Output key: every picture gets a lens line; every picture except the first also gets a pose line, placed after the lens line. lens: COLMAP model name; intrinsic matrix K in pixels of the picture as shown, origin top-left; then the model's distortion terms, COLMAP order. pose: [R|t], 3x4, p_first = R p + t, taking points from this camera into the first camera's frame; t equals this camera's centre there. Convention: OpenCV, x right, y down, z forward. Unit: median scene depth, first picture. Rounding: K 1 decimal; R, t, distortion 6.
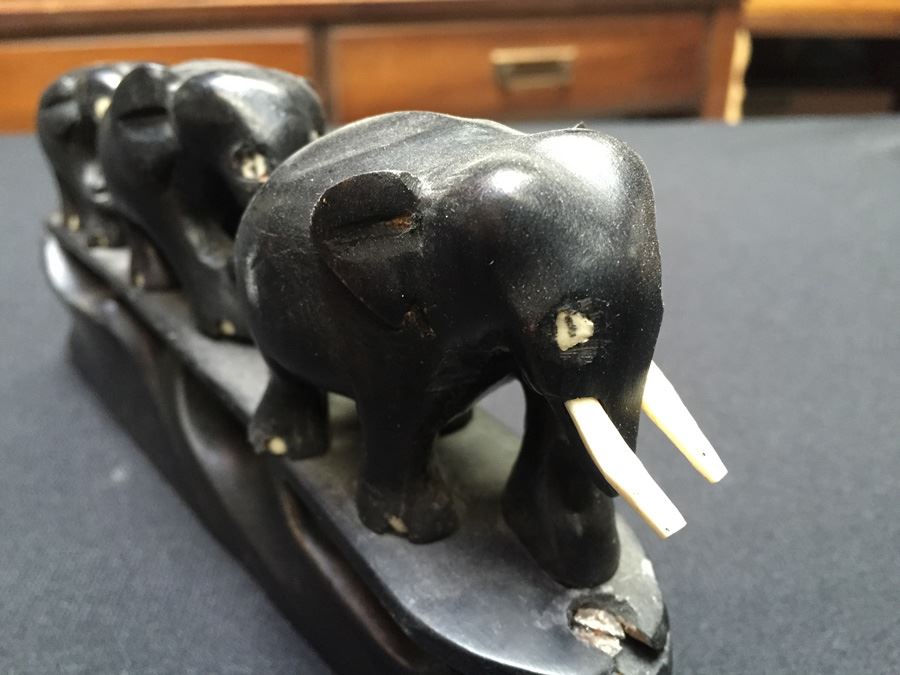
lens RADIAL K [[790.6, 0, 450.0], [0, 790.6, 337.5], [0, 0, 1]] dist [0.000542, -0.009504]
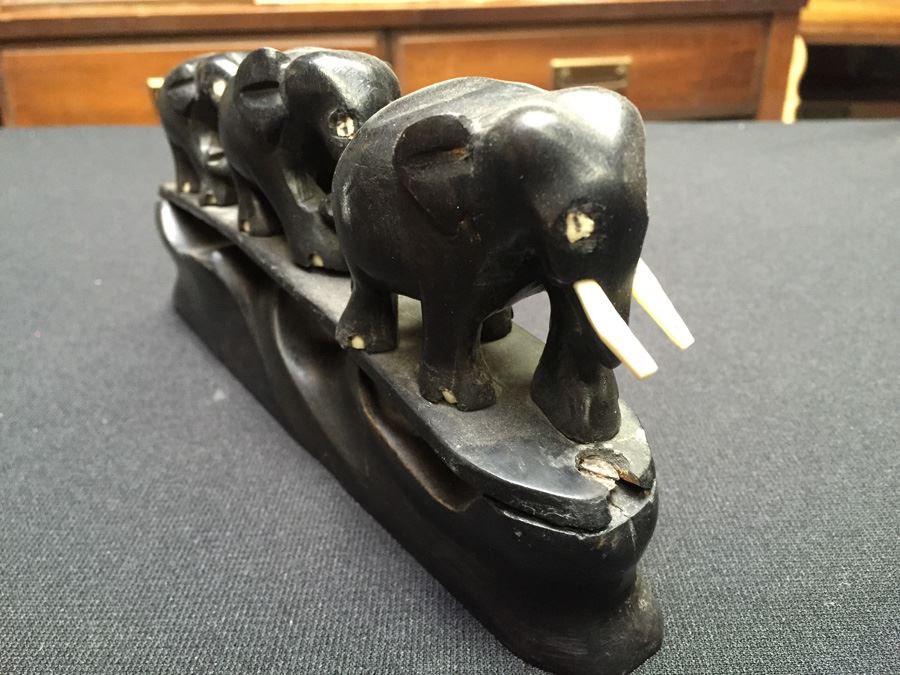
lens RADIAL K [[774.8, 0, 450.0], [0, 774.8, 337.5], [0, 0, 1]] dist [0.045078, -0.126416]
pose [[0.997060, 0.029257, -0.070817, 0.024743], [-0.029731, 0.999542, -0.005651, 0.156803], [0.070620, 0.007740, 0.997473, -0.299342]]
